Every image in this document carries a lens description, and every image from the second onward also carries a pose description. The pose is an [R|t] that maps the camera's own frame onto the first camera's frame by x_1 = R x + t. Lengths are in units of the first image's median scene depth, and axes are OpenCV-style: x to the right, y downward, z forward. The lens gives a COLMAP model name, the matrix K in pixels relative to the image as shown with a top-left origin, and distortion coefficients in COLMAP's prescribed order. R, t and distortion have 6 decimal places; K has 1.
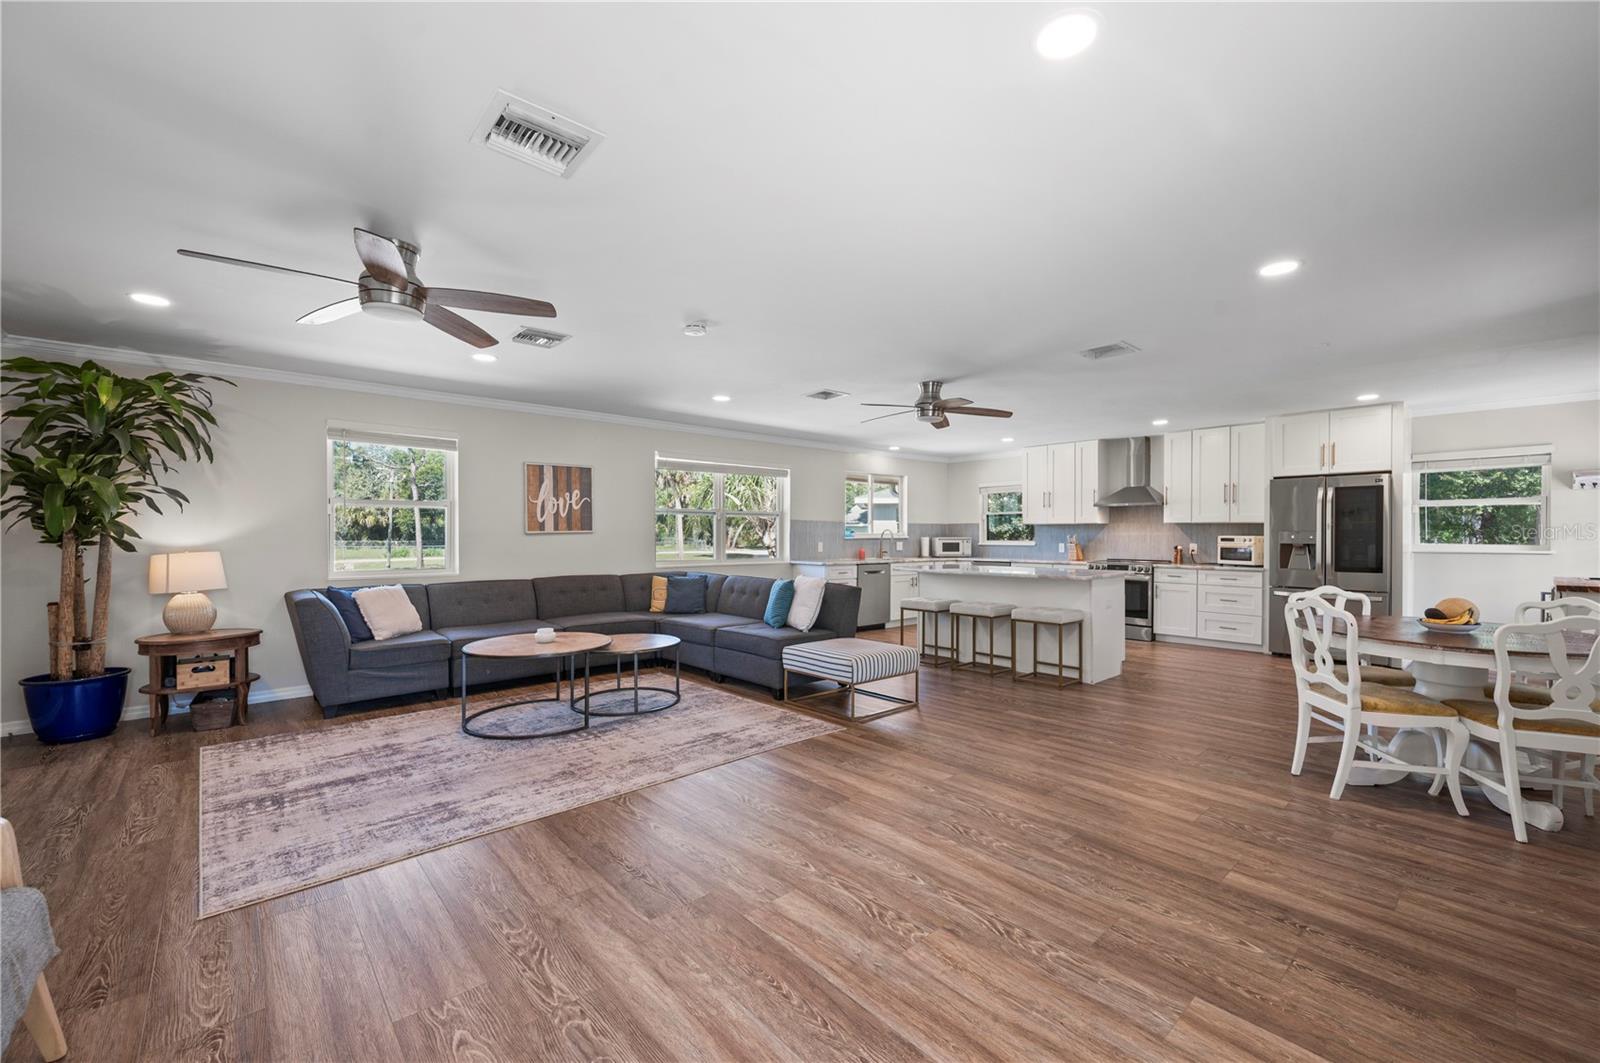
lens RADIAL K [[644.8, 0, 797.8], [0, 644.8, 533.6], [0, 0, 1]] dist [0.001117, 0.000031]
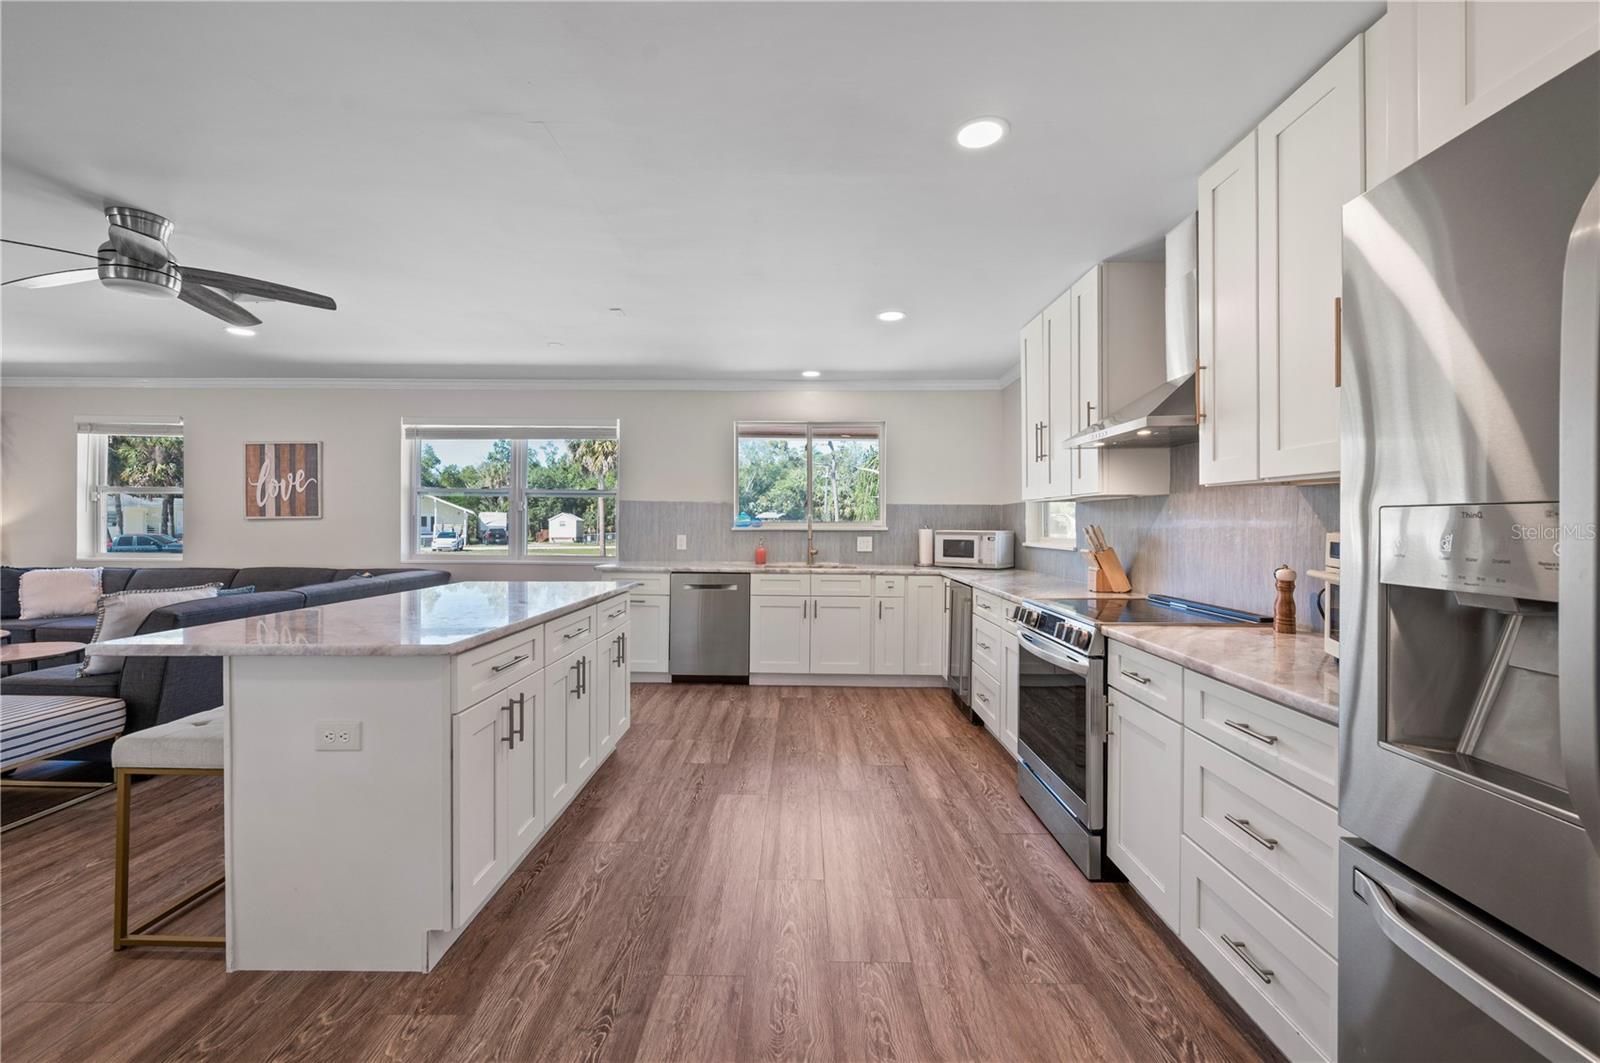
lens RADIAL K [[644.8, 0, 801.9], [0, 644.8, 525.8], [0, 0, 1]] dist [0.001117, 0.000031]
pose [[0.746511, 0.004792, -0.665356, 0.748492], [-0.006302, 0.999980, 0.000132, 0.004125], [0.665344, 0.004094, 0.746526, 0.799617]]
